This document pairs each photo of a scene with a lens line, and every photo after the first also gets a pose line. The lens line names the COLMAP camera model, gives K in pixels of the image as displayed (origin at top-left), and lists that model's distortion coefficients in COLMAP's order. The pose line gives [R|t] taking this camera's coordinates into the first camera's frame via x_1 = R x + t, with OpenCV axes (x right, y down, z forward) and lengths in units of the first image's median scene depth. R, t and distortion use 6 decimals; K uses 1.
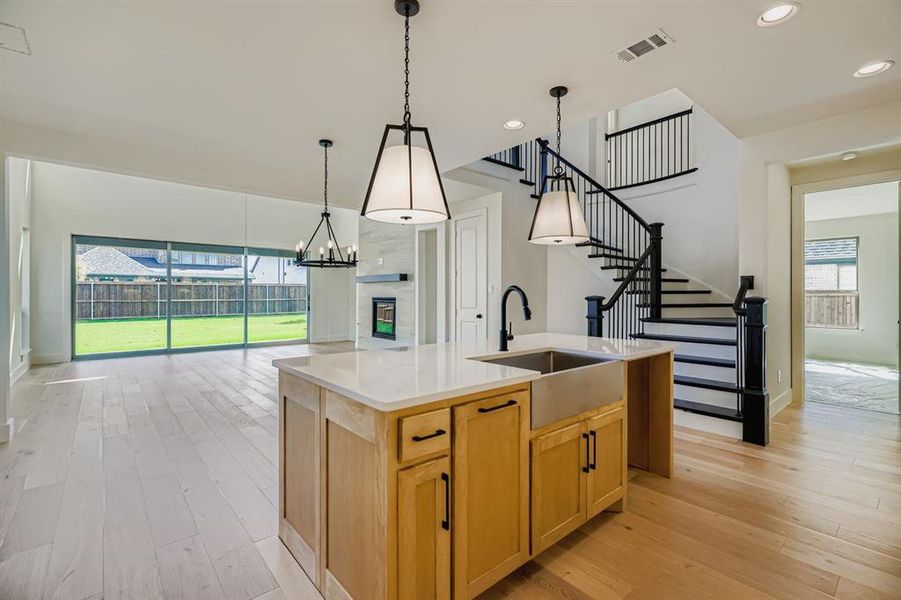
lens RADIAL K [[411.9, 0, 450.5], [0, 411.9, 300.0], [0, 0, 1]] dist [-0.001748, -0.000173]
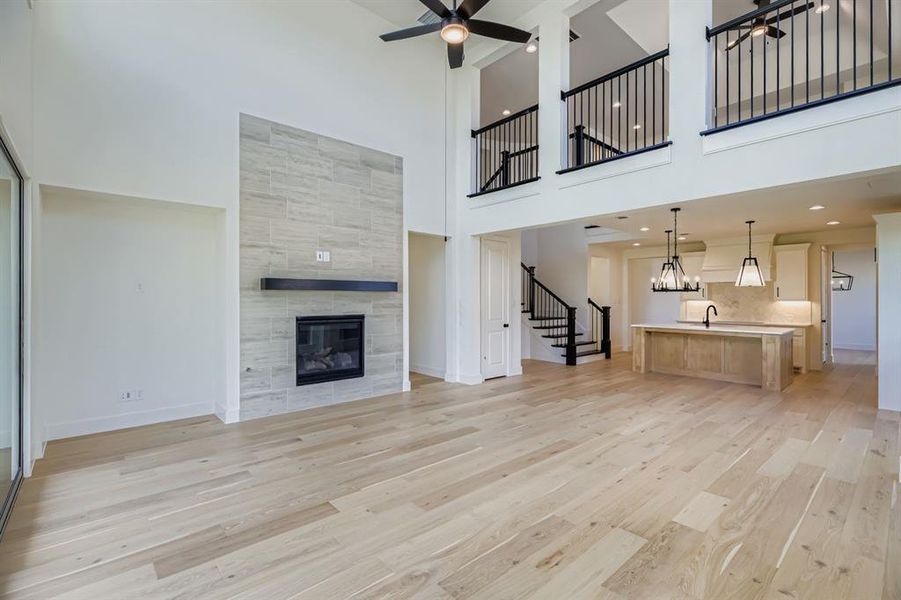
lens RADIAL K [[408.8, 0, 461.1], [0, 408.8, 295.3], [0, 0, 1]] dist [-0.001578, -0.000380]
pose [[-0.028763, 0.004091, 0.999578, -0.794991], [0.013323, 0.999904, -0.003709, -0.032461], [-0.999497, 0.013211, -0.028815, 0.832655]]
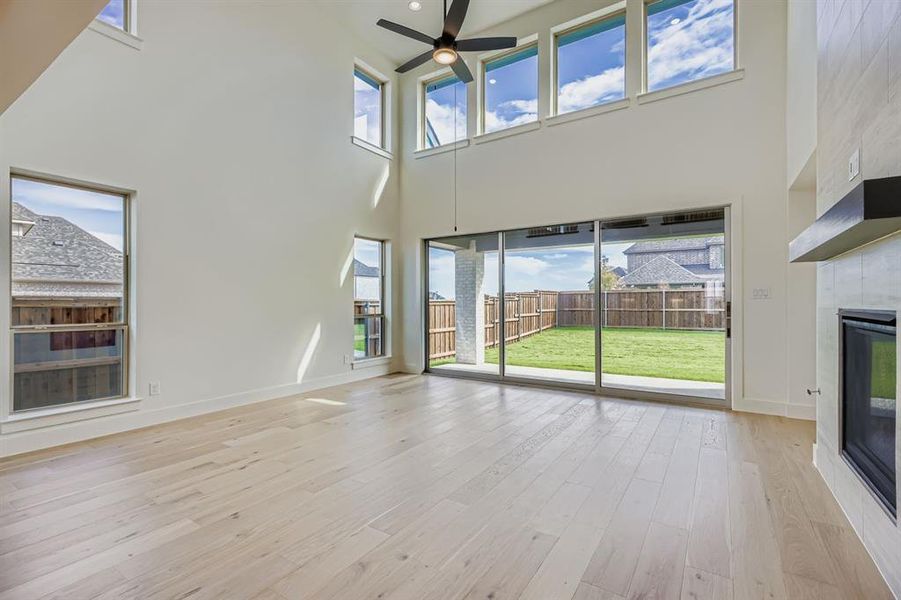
lens RADIAL K [[409.9, 0, 468.4], [0, 409.9, 301.4], [0, 0, 1]] dist [0.000595, 0.000000]
pose [[0.300566, -0.006892, -0.953736, -0.002015], [-0.009154, 0.999907, -0.010111, -0.007838], [0.953717, 0.011769, 0.300475, 0.720340]]
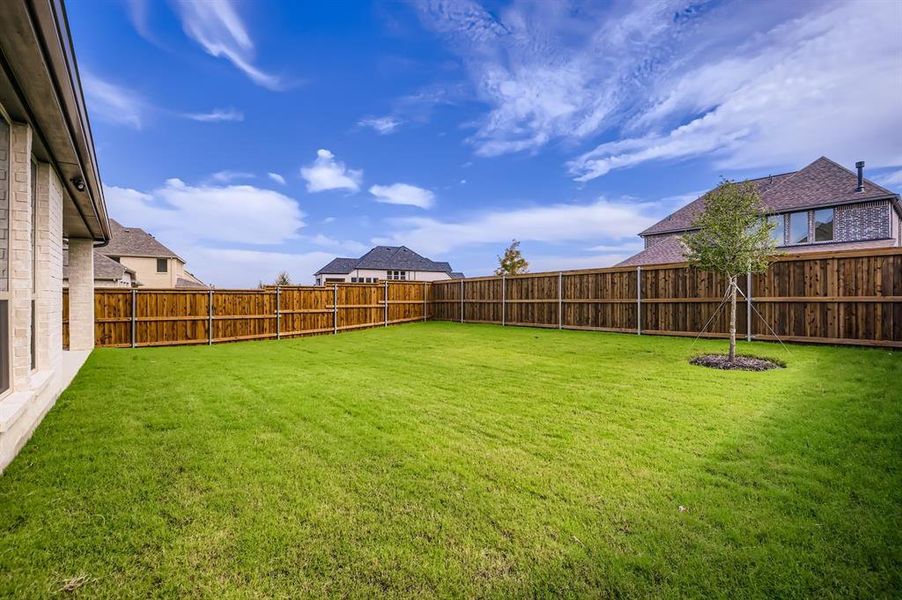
lens RADIAL K [[412.3, 0, 451.0], [0, 412.3, 300.0], [0, 0, 1]] dist [-0.001748, -0.000173]
pose [[-0.042874, 0.000717, -0.999080, 0.006603], [-0.011378, 0.999935, 0.001206, 0.000532], [0.999016, 0.011420, -0.042863, 1.990754]]
